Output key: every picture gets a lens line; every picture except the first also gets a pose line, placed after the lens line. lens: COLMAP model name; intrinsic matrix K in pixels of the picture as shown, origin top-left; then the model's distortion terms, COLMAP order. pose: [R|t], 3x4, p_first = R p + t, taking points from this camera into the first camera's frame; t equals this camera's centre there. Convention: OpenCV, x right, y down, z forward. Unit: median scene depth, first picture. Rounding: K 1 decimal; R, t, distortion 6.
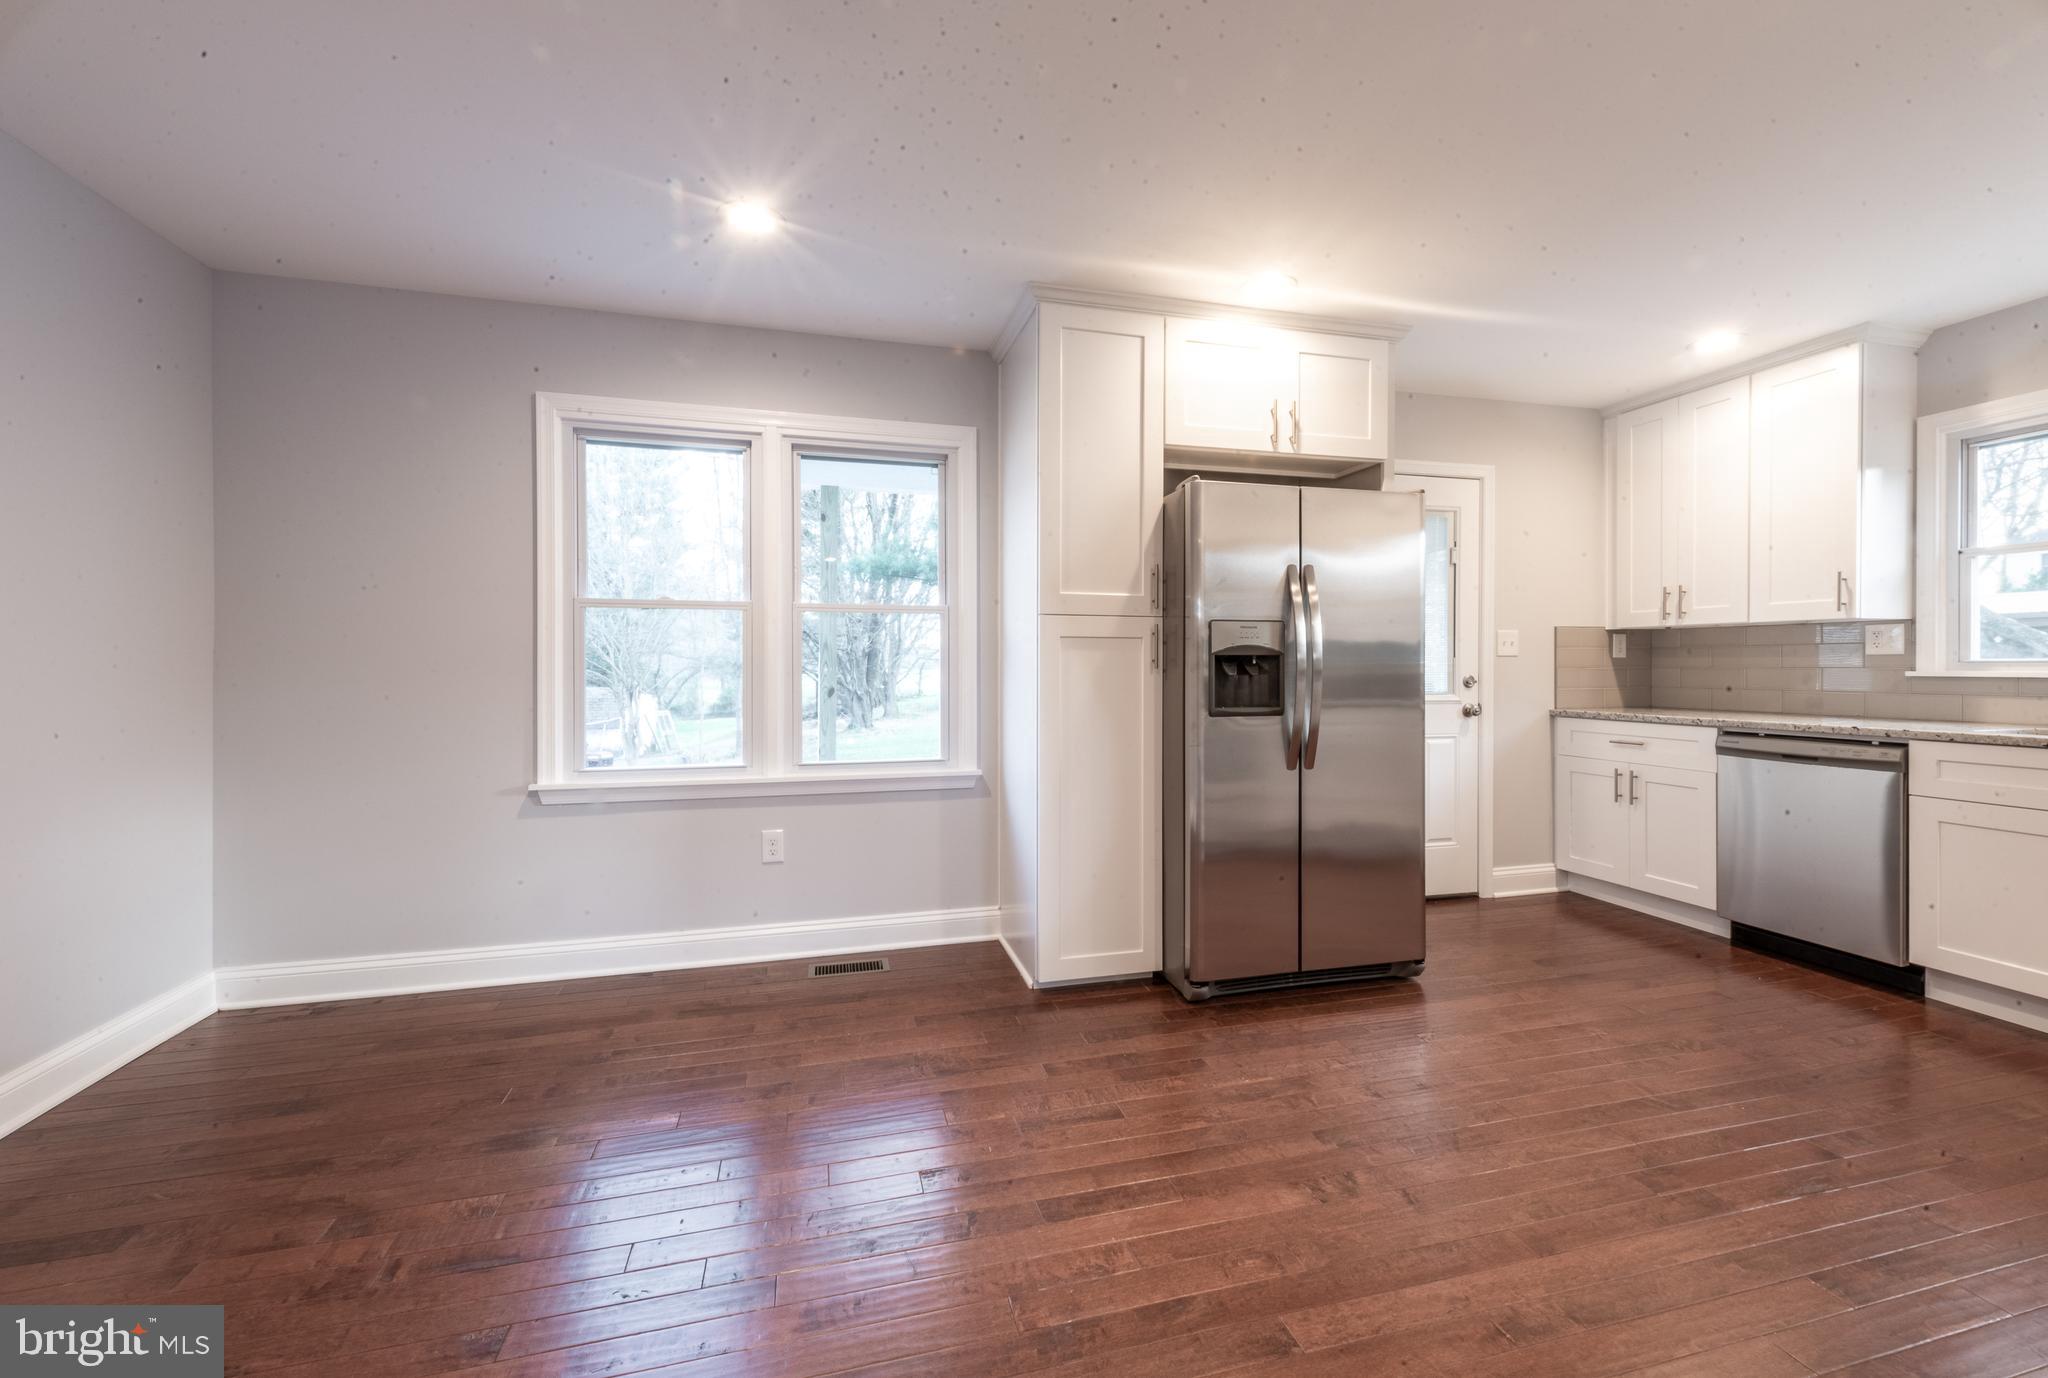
lens RADIAL K [[817.8, 0, 1042.6], [0, 817.8, 680.1], [0, 0, 1]] dist [0.010284, -0.001759]
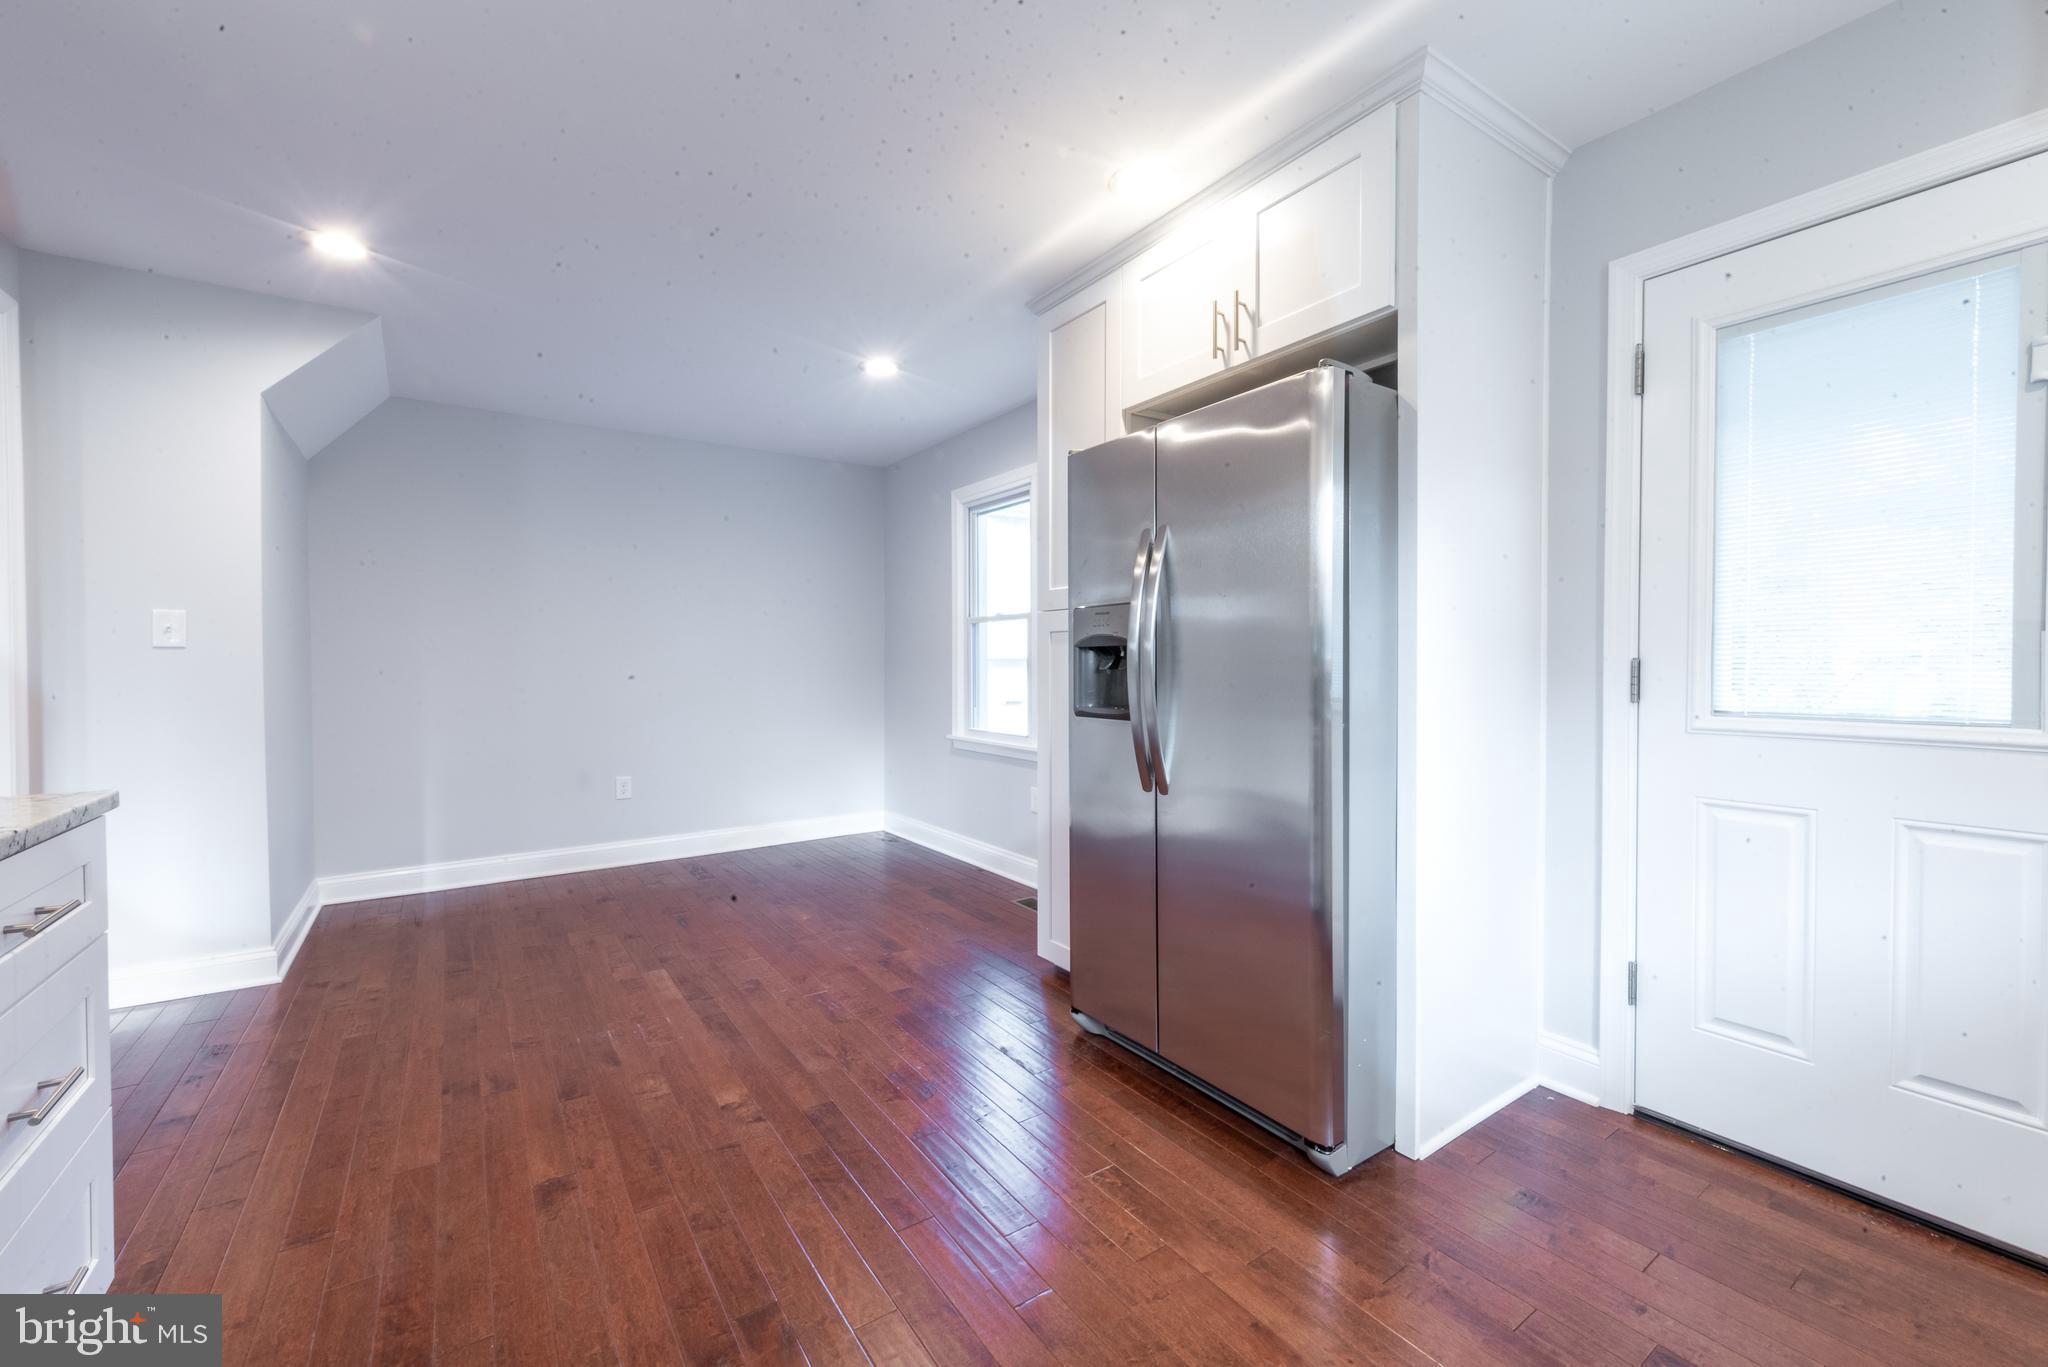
lens RADIAL K [[817.8, 0, 1028.6], [0, 817.8, 681.2], [0, 0, 1]] dist [0.010284, -0.001759]
pose [[0.339252, 0.019682, -0.940490, 0.952970], [-0.011433, 0.999794, 0.016799, -0.007661], [0.940626, 0.005054, 0.339407, 0.598931]]
